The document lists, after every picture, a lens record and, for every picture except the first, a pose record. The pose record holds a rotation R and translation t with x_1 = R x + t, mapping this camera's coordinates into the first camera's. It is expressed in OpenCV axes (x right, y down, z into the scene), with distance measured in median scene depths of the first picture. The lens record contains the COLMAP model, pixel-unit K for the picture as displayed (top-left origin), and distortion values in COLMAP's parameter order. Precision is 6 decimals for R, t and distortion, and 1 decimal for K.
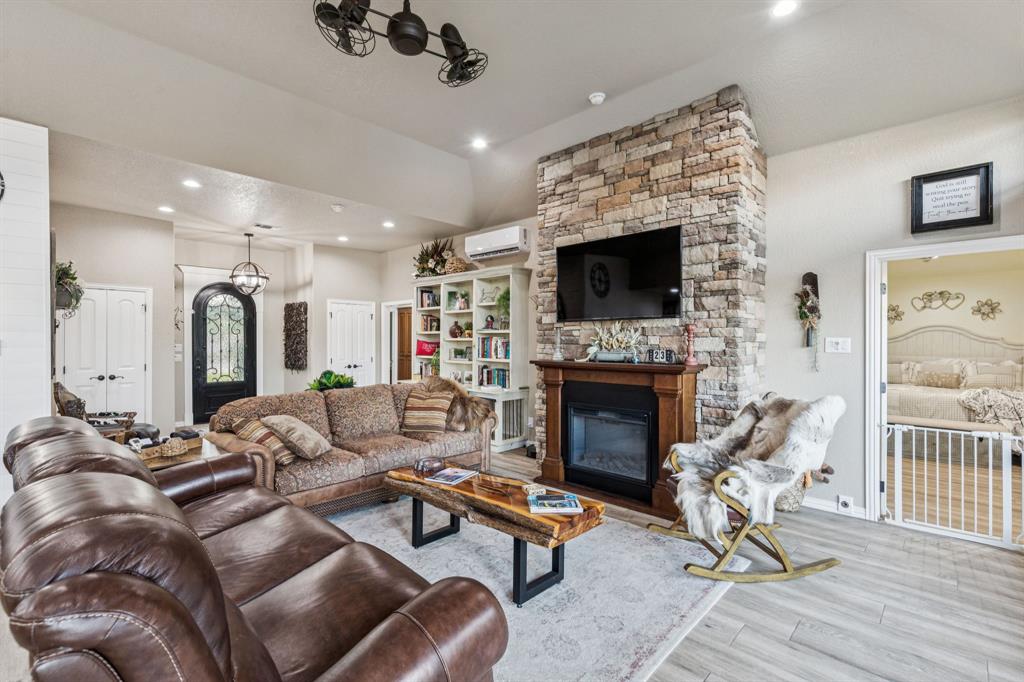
lens RADIAL K [[464.1, 0, 514.5], [0, 464.1, 339.4], [0, 0, 1]] dist [0.005242, -0.000086]
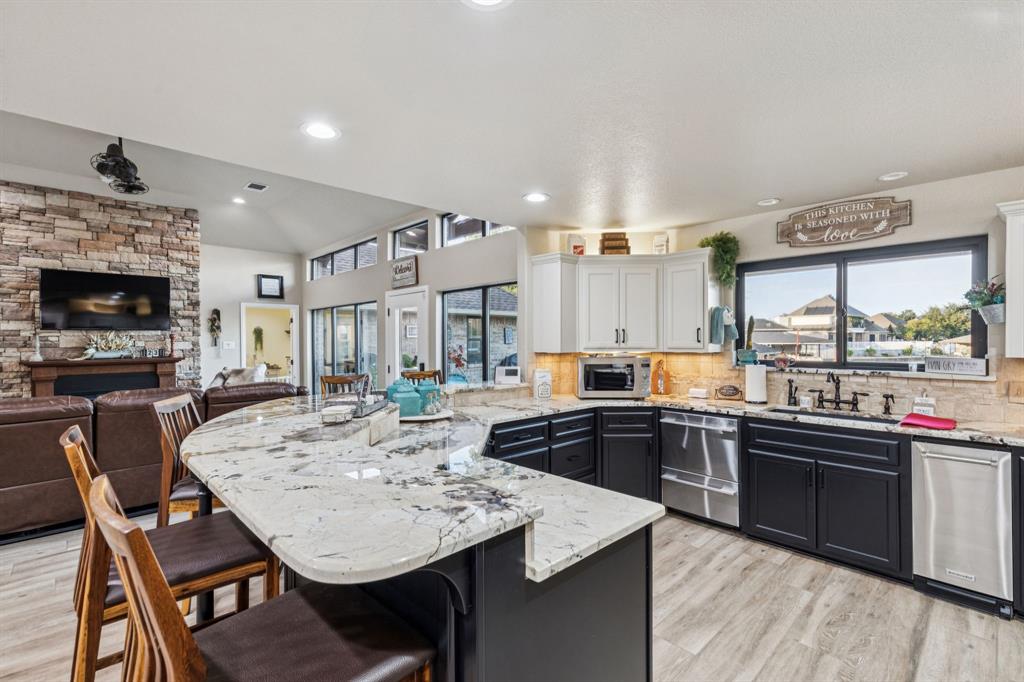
lens RADIAL K [[464.1, 0, 516.3], [0, 464.1, 346.0], [0, 0, 1]] dist [0.005242, -0.000086]
pose [[0.046871, -0.012923, 0.998817, -1.173826], [0.004154, 0.999910, 0.012742, -0.004660], [-0.998892, 0.003551, 0.046921, -0.341439]]
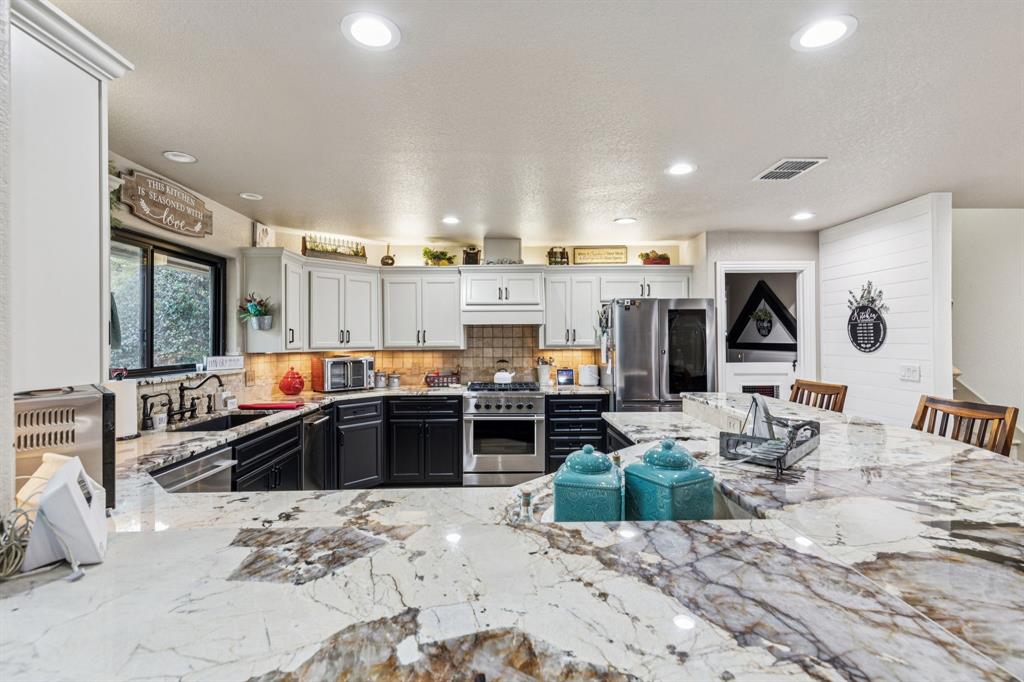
lens RADIAL K [[464.1, 0, 510.0], [0, 464.1, 335.8], [0, 0, 1]] dist [0.005242, -0.000086]
pose [[-0.711627, 0.000594, -0.702557, -0.243786], [0.003945, 0.999987, -0.003151, -0.006438], [0.702546, -0.005014, -0.711620, -0.017630]]
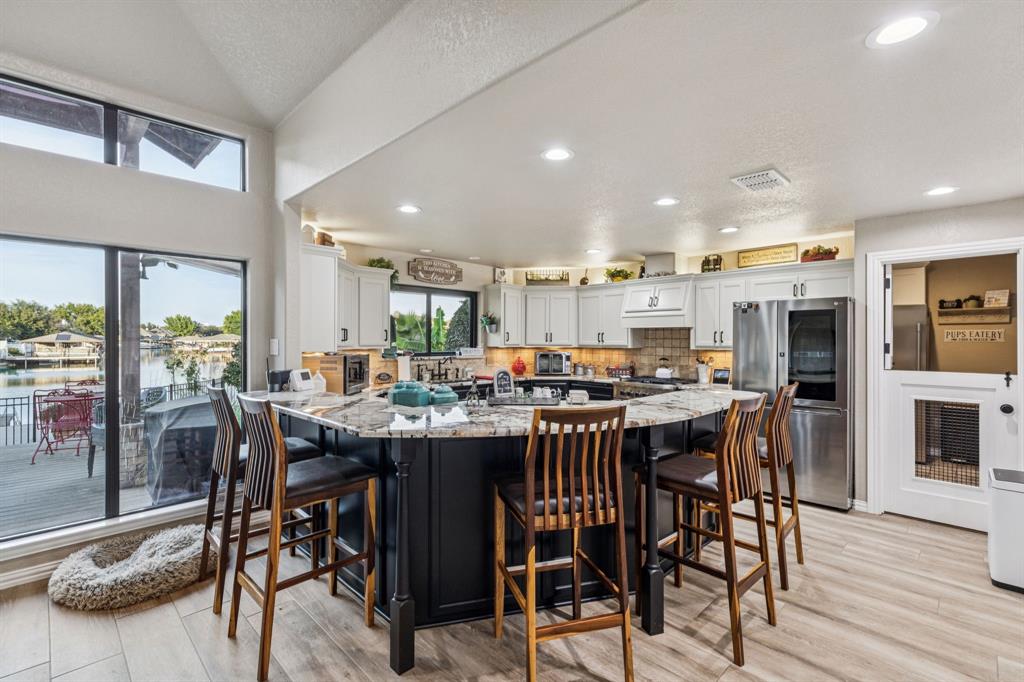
lens RADIAL K [[464.1, 0, 510.7], [0, 464.1, 342.2], [0, 0, 1]] dist [0.005242, -0.000086]
pose [[-0.999367, -0.003423, 0.035397, -0.630946], [-0.003151, 0.999965, 0.007727, -0.005136], [-0.035422, 0.007611, -0.999343, 0.488576]]
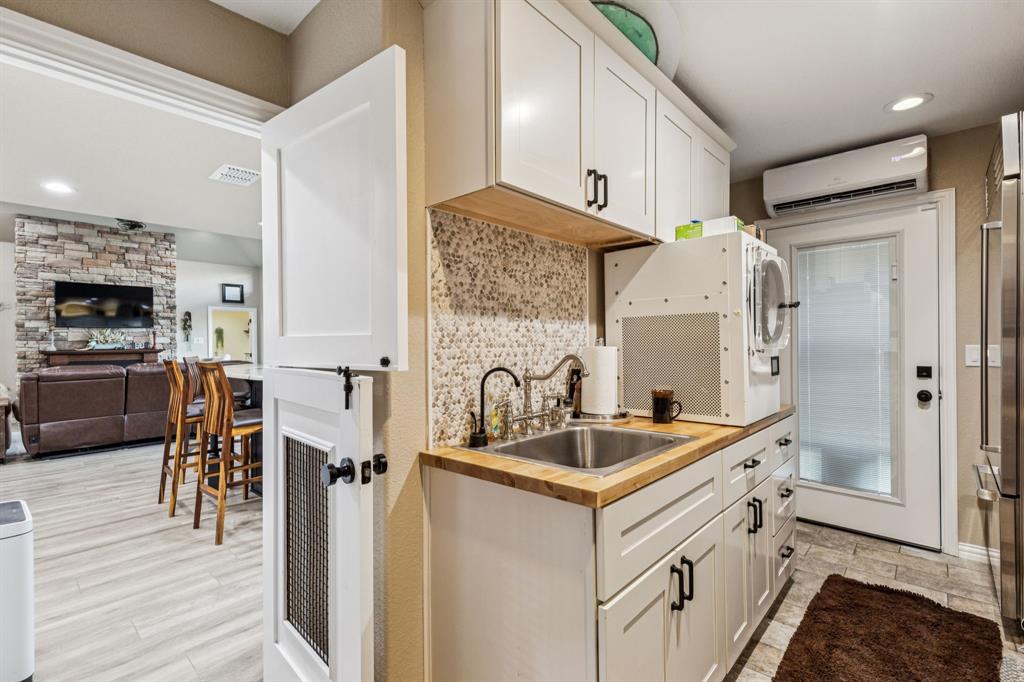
lens RADIAL K [[464.1, 0, 514.4], [0, 464.1, 346.3], [0, 0, 1]] dist [0.005242, -0.000086]
pose [[-0.023183, -0.008327, 0.999697, -1.716045], [0.008855, 0.999924, 0.008534, 0.033583], [-0.999692, 0.009050, -0.023107, -0.622116]]
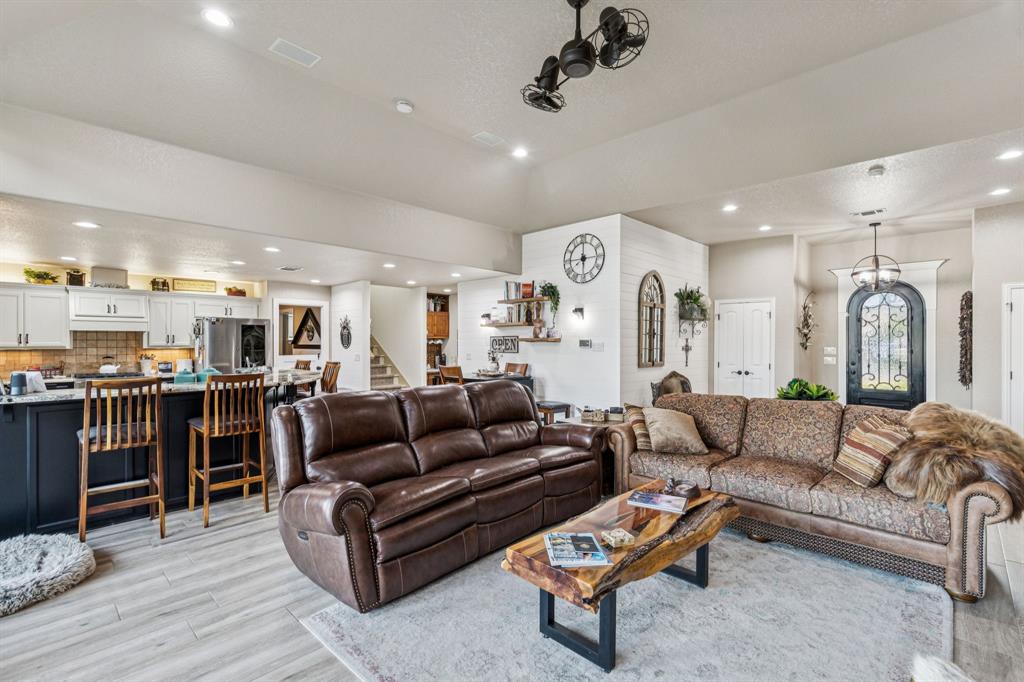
lens RADIAL K [[464.1, 0, 520.2], [0, 464.1, 340.9], [0, 0, 1]] dist [0.005242, -0.000086]
pose [[-0.002771, -0.003563, -0.999990, 0.514866], [-0.000873, 0.999993, -0.003560, 0.000753], [0.999996, 0.000863, -0.002774, 0.536239]]
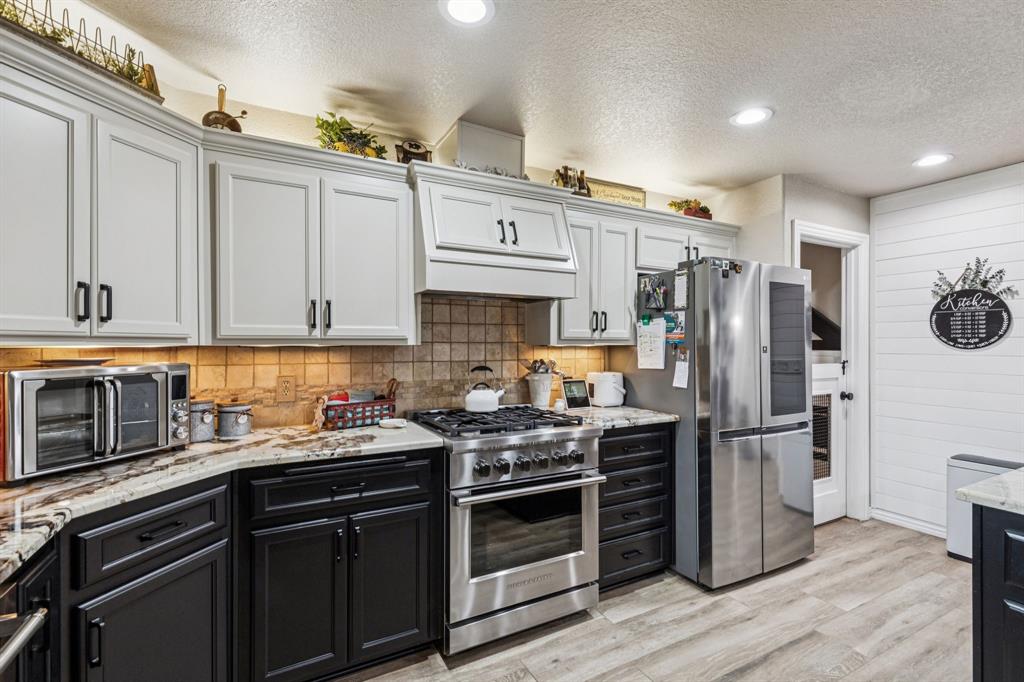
lens RADIAL K [[464.1, 0, 515.1], [0, 464.1, 344.4], [0, 0, 1]] dist [0.005242, -0.000086]
pose [[-0.311891, 0.003956, -0.950110, -0.476950], [-0.004977, 0.999971, 0.005798, 0.017153], [0.950105, 0.006537, -0.311862, -0.602173]]
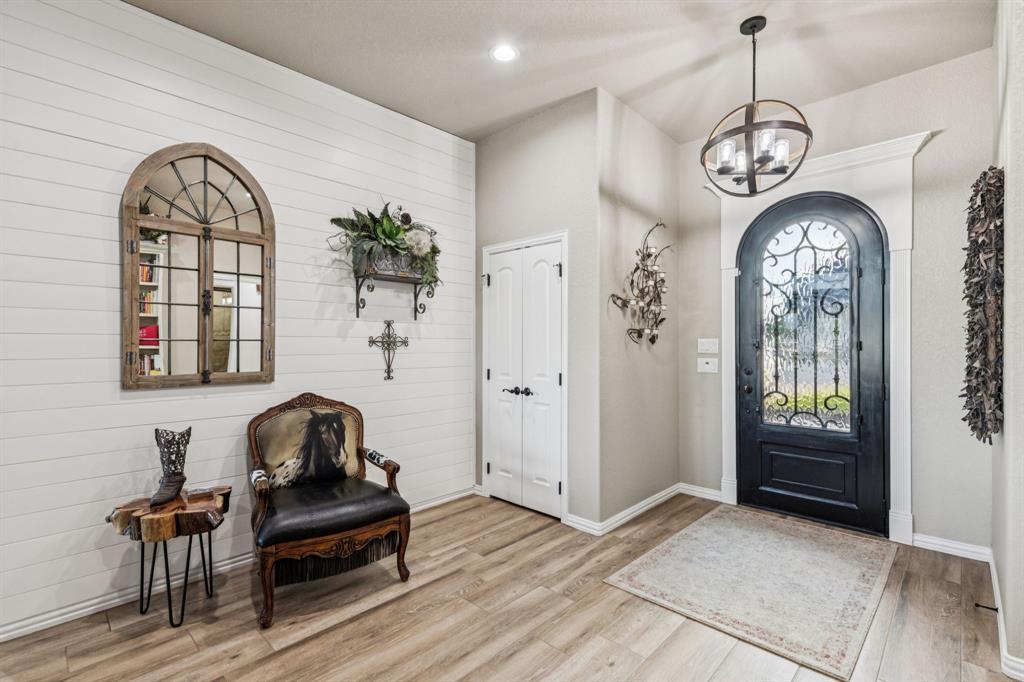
lens RADIAL K [[464.1, 0, 520.9], [0, 464.1, 343.9], [0, 0, 1]] dist [0.005242, -0.000086]
pose [[-0.005467, -0.001269, -0.999984, -0.351625], [0.003910, 0.999992, -0.001290, 0.026558], [0.999977, -0.003917, -0.005462, 1.344804]]
